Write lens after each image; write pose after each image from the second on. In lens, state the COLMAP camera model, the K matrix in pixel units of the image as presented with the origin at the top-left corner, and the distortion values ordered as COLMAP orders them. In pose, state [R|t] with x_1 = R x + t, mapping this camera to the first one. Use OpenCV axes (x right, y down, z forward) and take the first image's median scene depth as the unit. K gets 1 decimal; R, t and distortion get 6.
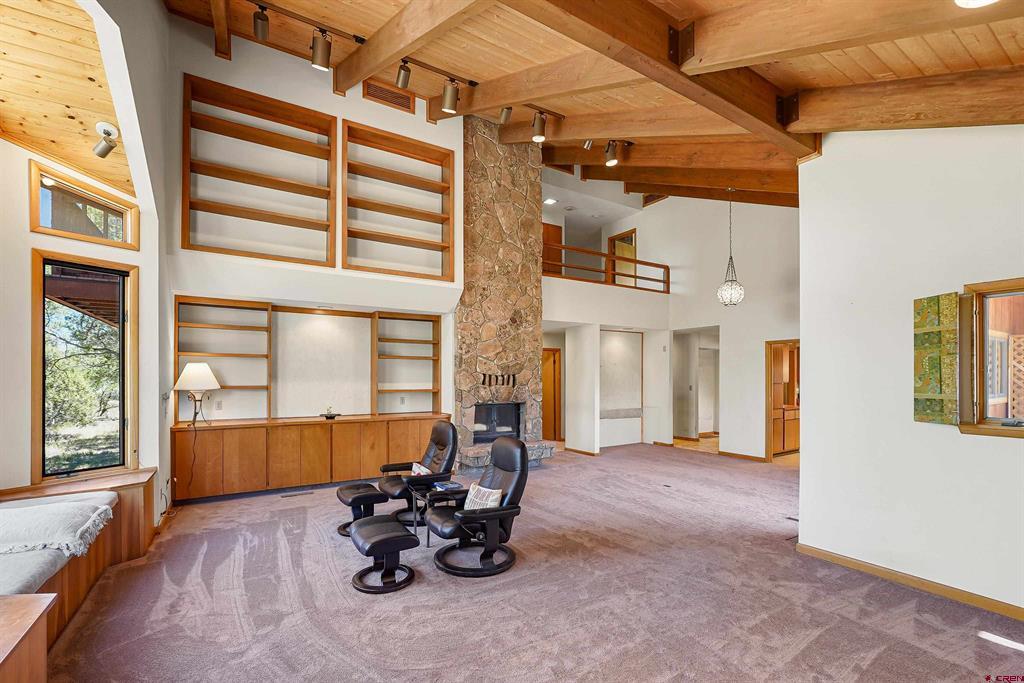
lens RADIAL K [[445.3, 0, 502.9], [0, 445.3, 372.8], [0, 0, 1]] dist [-0.017910, 0.004654]
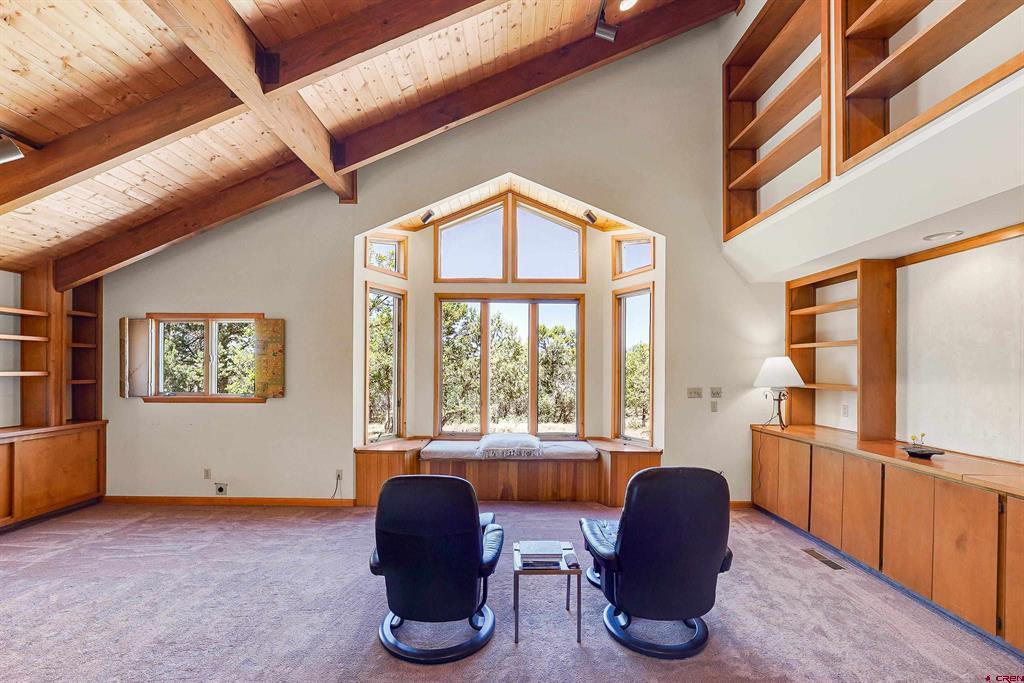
lens RADIAL K [[445.3, 0, 513.0], [0, 445.3, 367.0], [0, 0, 1]] dist [-0.017910, 0.004654]
pose [[-0.516736, -0.007767, -0.856110, 0.247057], [0.001341, 0.999950, -0.009881, 0.004501], [0.856144, -0.006254, -0.516700, 0.751849]]
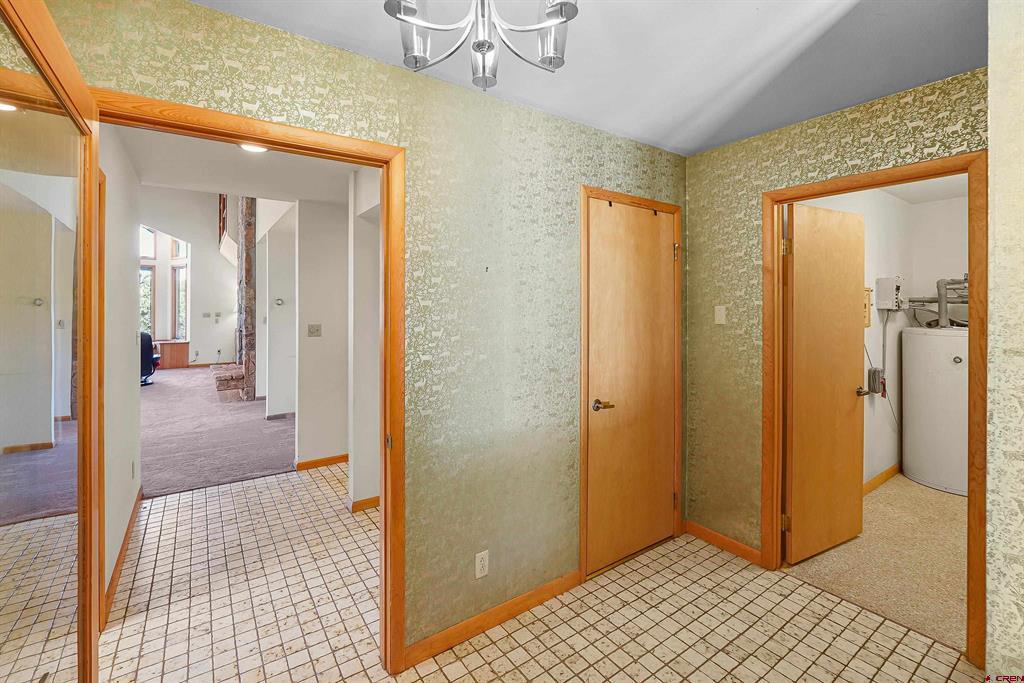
lens RADIAL K [[445.3, 0, 498.4], [0, 445.3, 301.9], [0, 0, 1]] dist [-0.017910, 0.004654]
pose [[0.053290, -0.006866, -0.998555, 1.101417], [0.009577, 0.999934, -0.006364, 0.011641], [0.998533, -0.009224, 0.053353, 1.570716]]
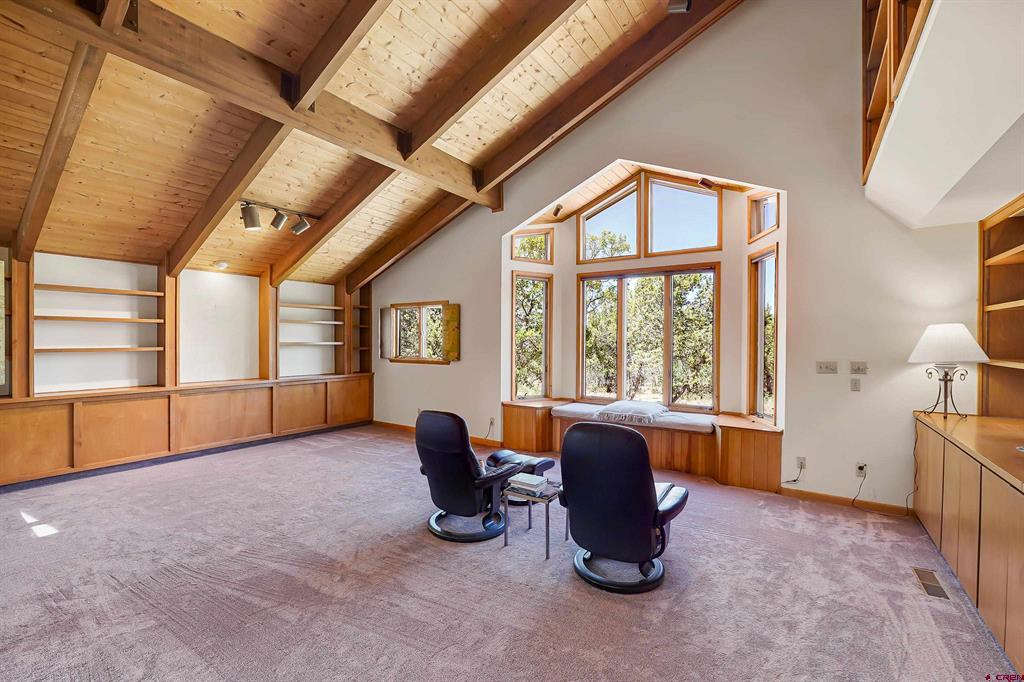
lens RADIAL K [[445.3, 0, 512.3], [0, 445.3, 341.2], [0, 0, 1]] dist [-0.017910, 0.004654]
pose [[-0.909888, -0.003394, -0.414841, 0.132685], [-0.001393, 0.999986, -0.005125, 0.006540], [0.414852, -0.004085, -0.909880, 0.998060]]
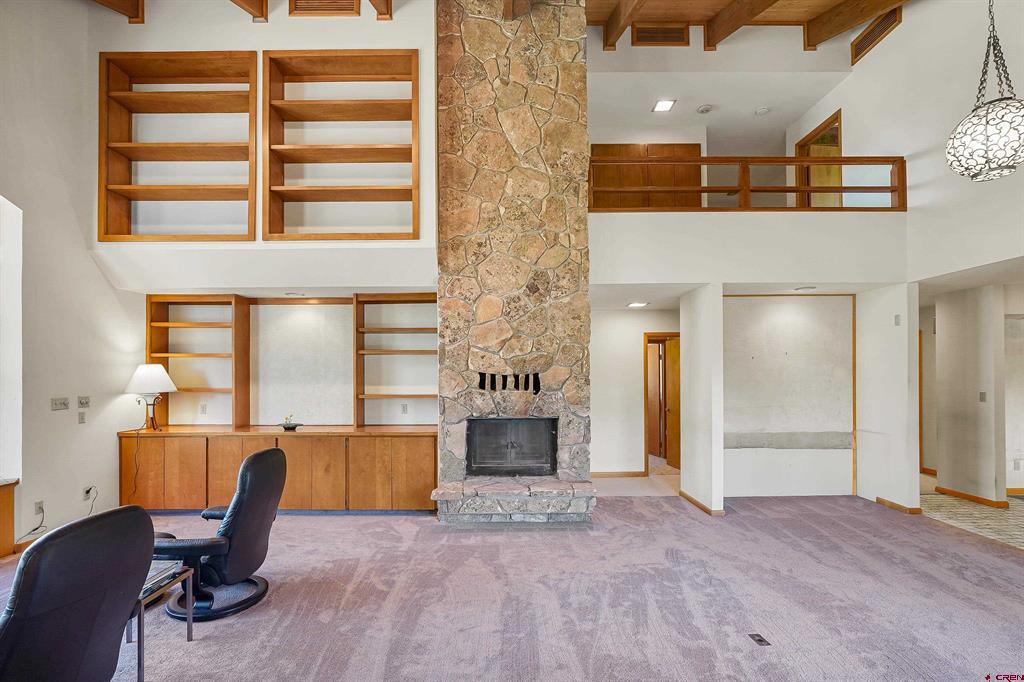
lens RADIAL K [[445.3, 0, 500.8], [0, 445.3, 372.8], [0, 0, 1]] dist [-0.017910, 0.004654]
pose [[0.851265, -0.009984, -0.524641, 0.324289], [0.010774, 0.999941, -0.001548, 0.003576], [0.524625, -0.004335, 0.851322, 0.443479]]
